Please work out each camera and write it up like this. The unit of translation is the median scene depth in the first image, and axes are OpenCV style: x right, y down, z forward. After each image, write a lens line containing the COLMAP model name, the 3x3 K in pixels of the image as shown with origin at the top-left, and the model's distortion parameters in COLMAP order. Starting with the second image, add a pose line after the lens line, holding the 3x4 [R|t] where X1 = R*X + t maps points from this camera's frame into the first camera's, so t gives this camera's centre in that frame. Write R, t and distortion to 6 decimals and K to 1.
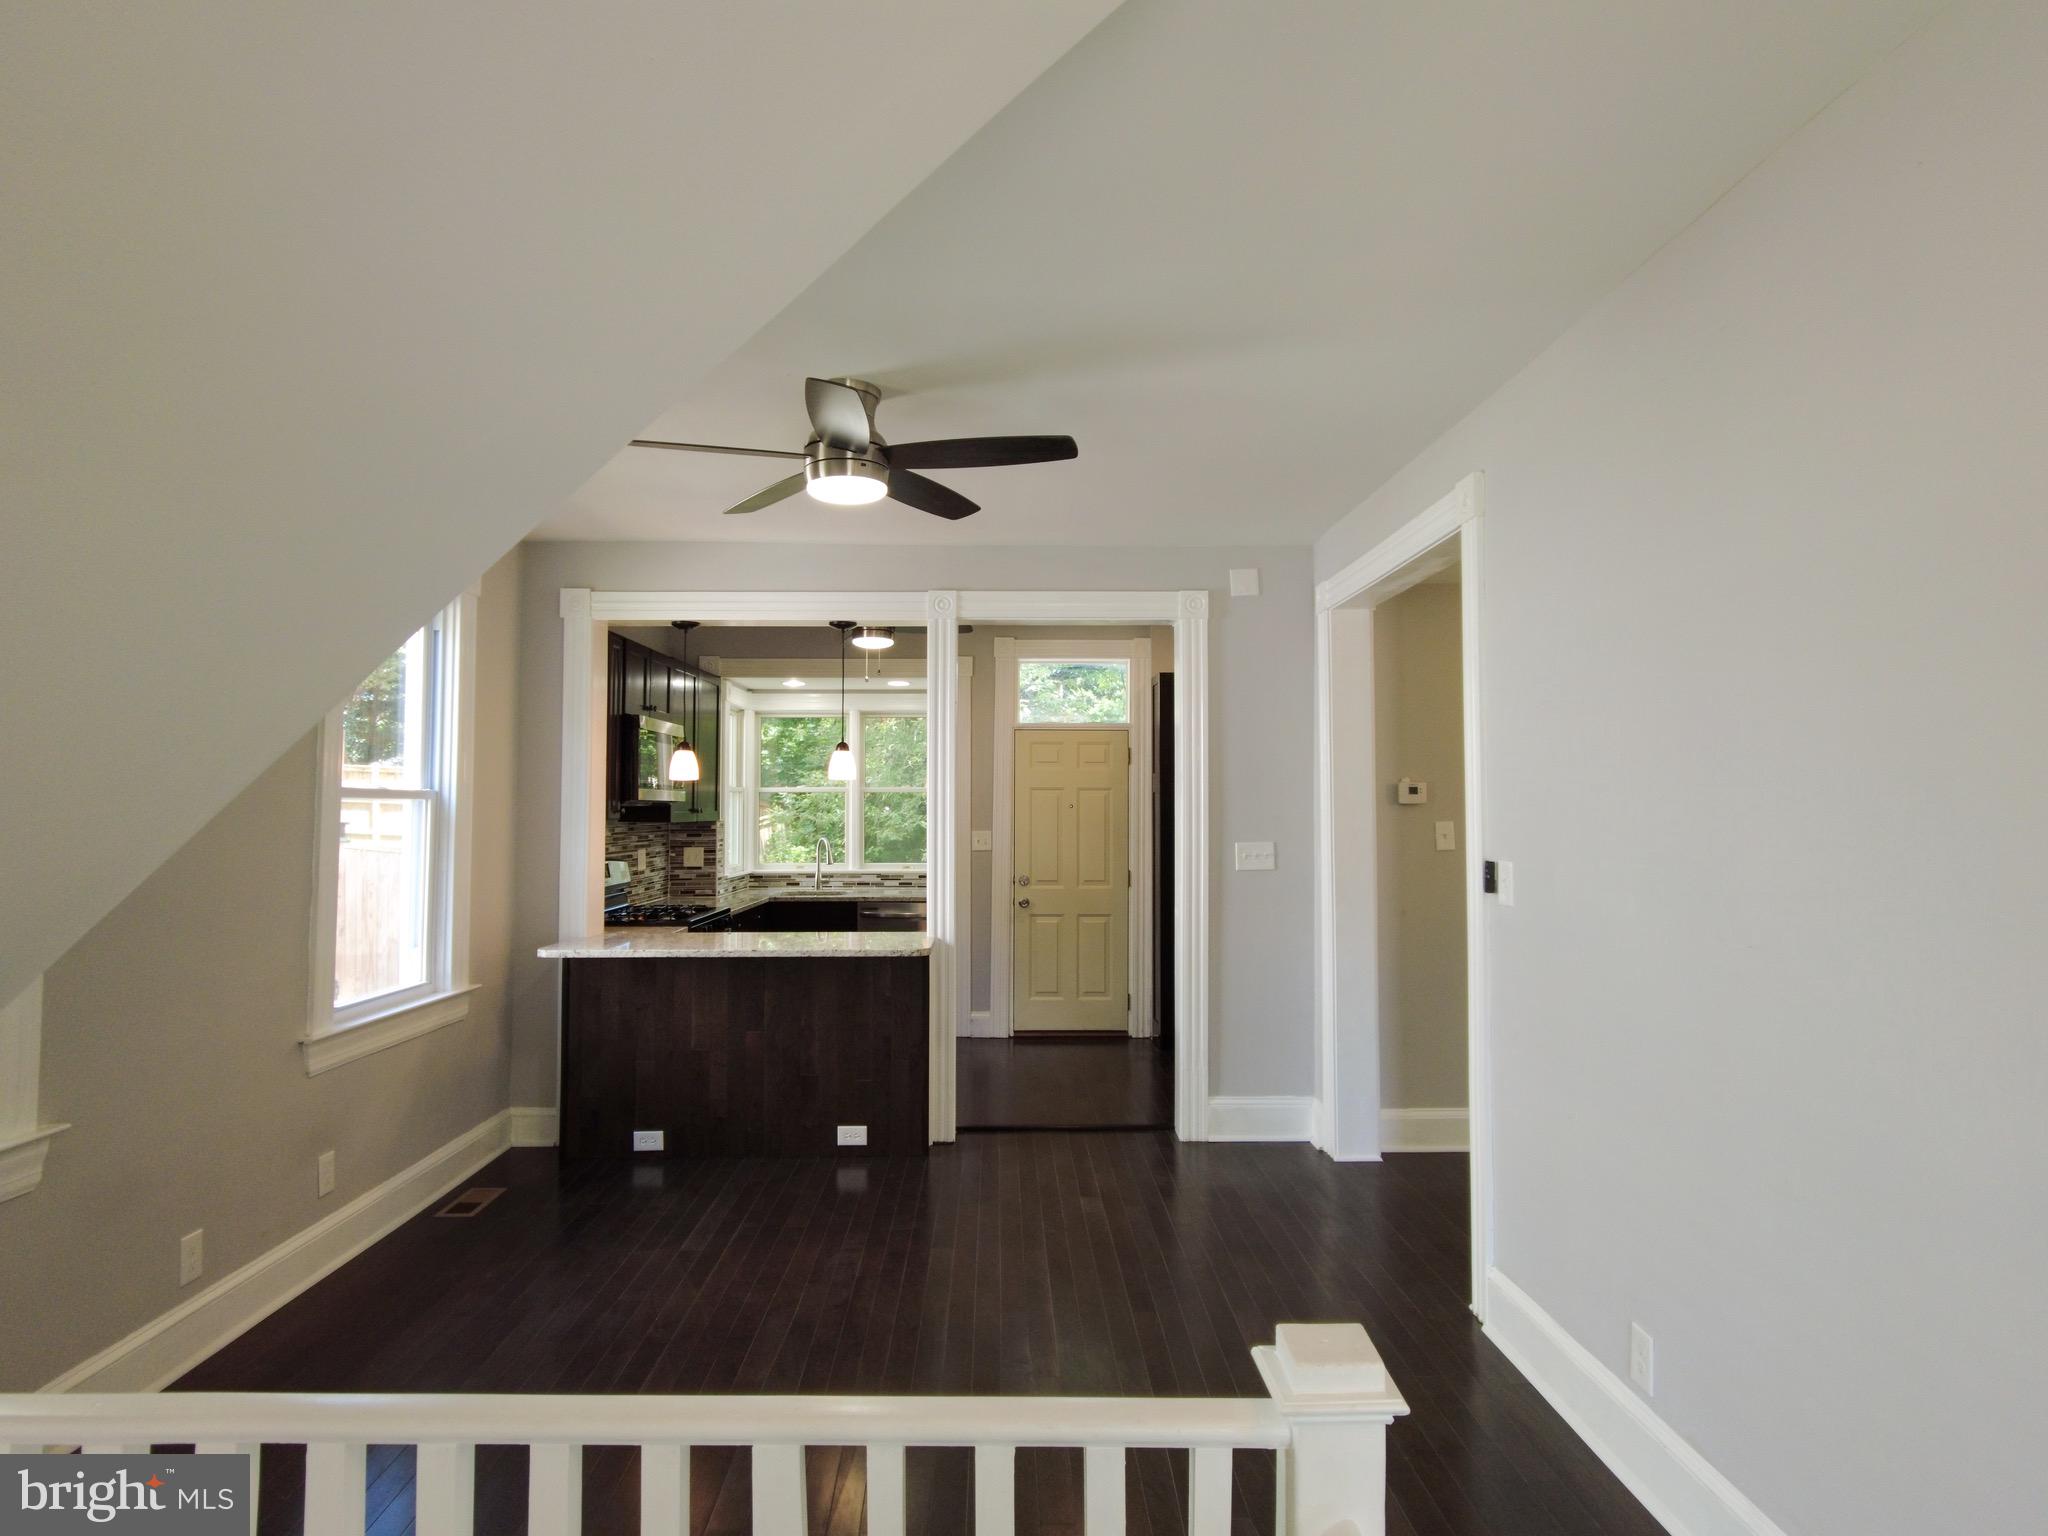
lens RADIAL K [[1083.8, 0, 1021.2], [0, 1083.8, 762.9], [0, 0, 1]] dist [0.002330, -0.009840]
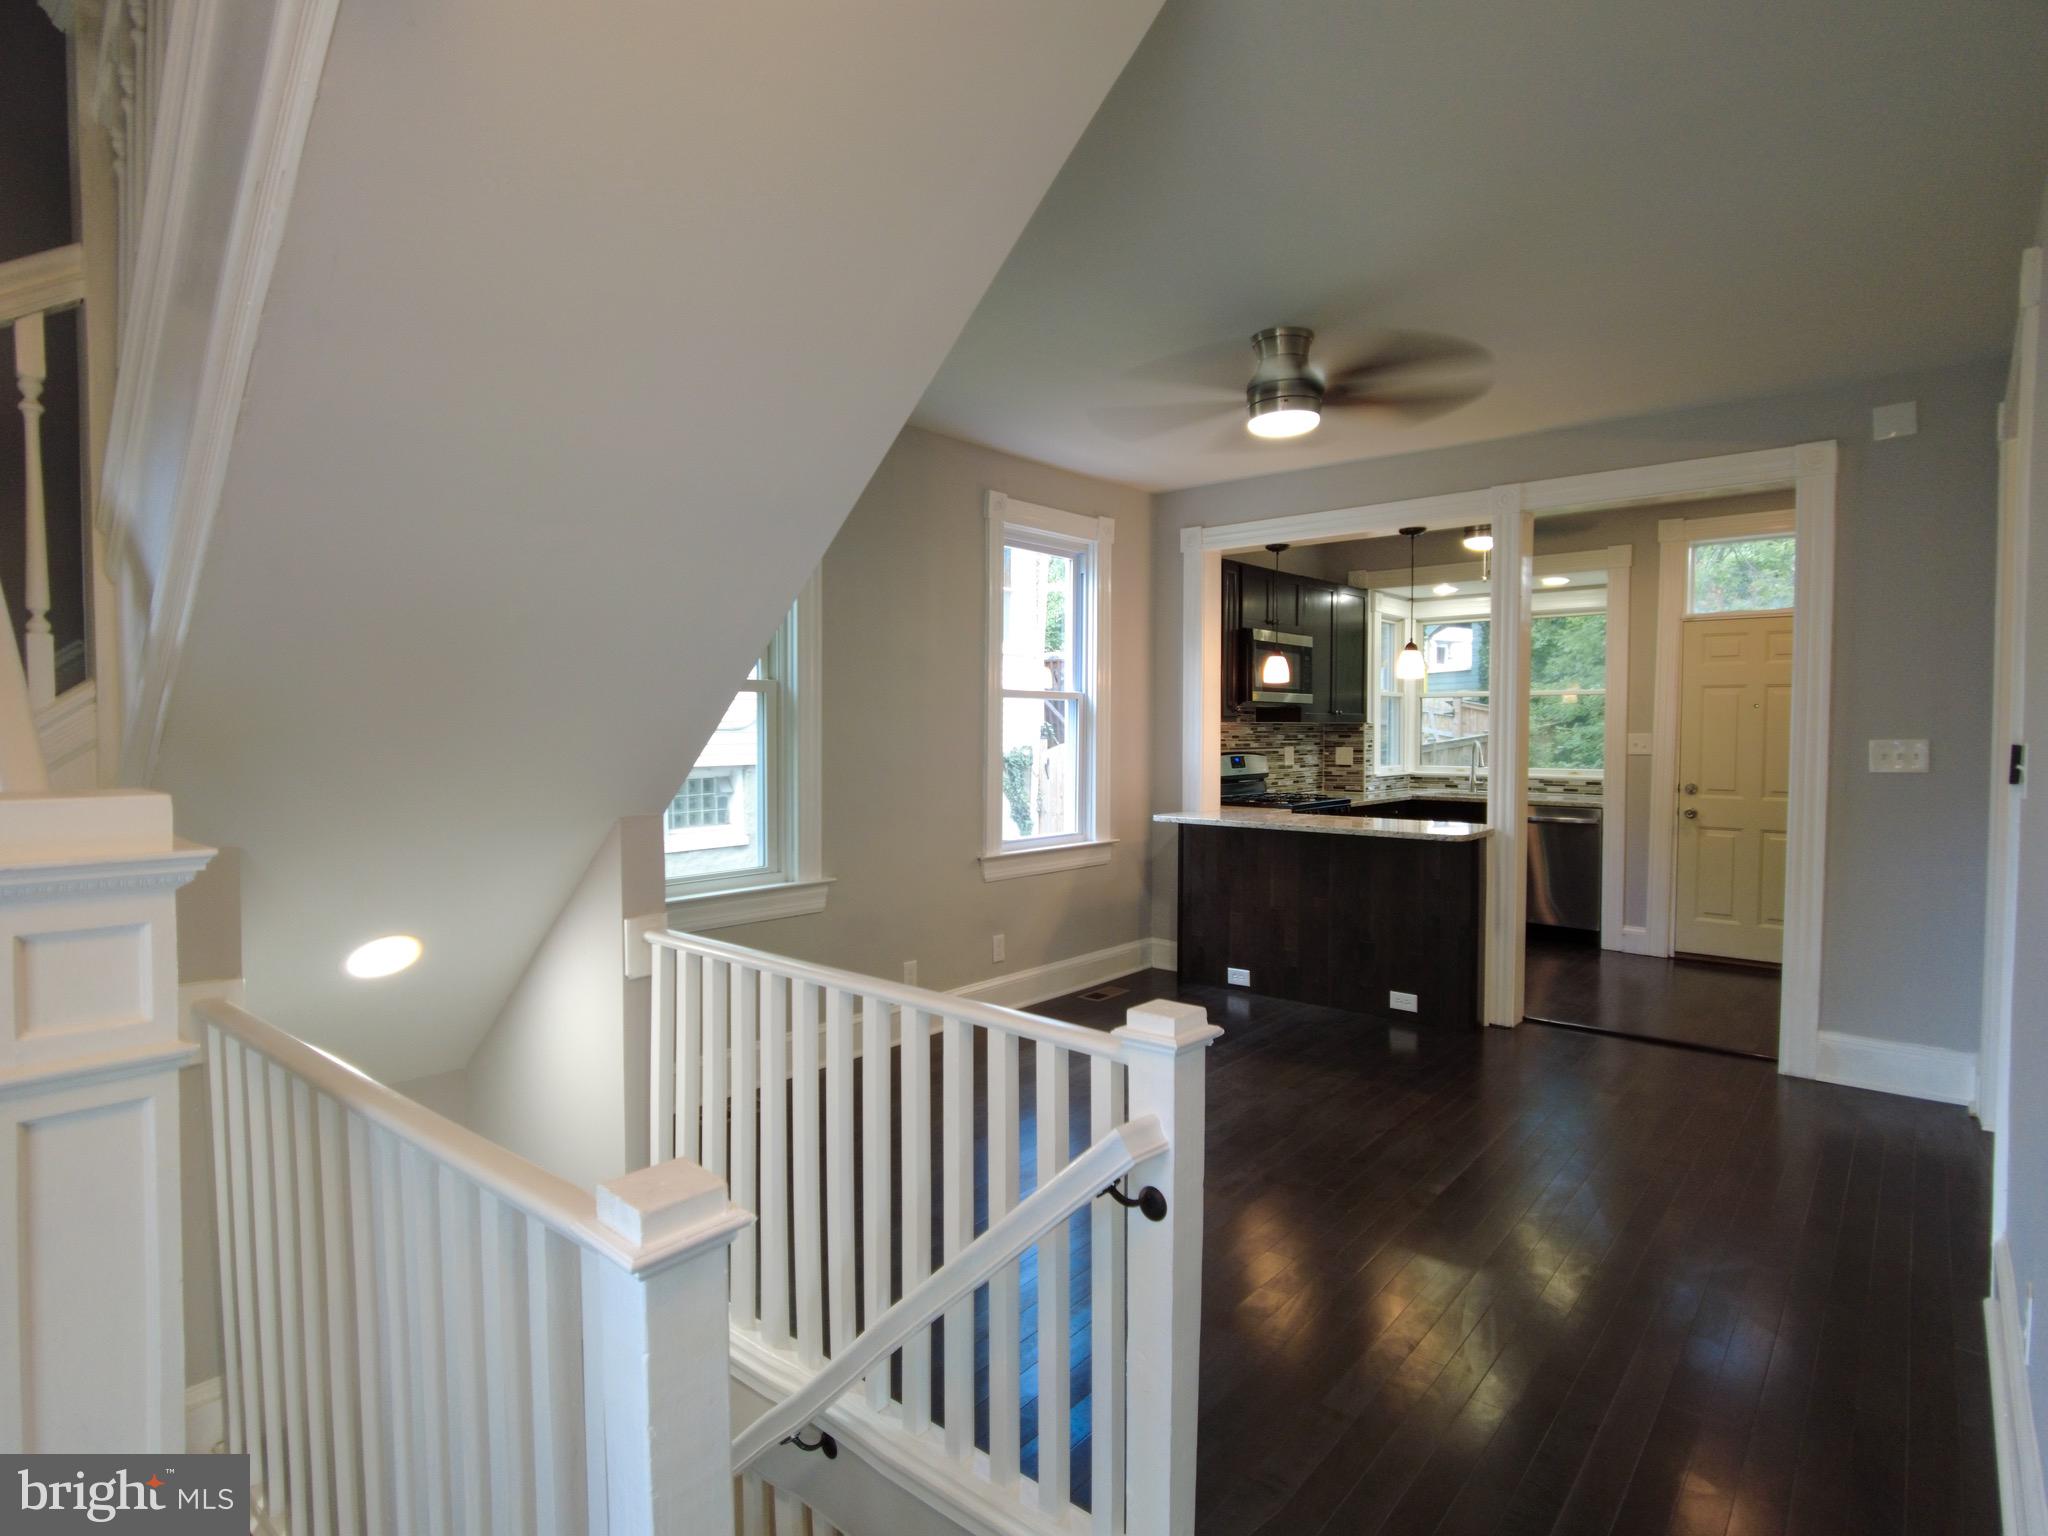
lens RADIAL K [[1081.8, 0, 1022.2], [0, 1081.8, 762.1], [0, 0, 1]] dist [-0.001571, -0.001527]
pose [[0.750289, 0.022367, -0.660731, 0.255345], [0.026957, 0.997561, 0.064380, 0.019102], [0.660560, -0.066115, 0.747857, -0.056253]]
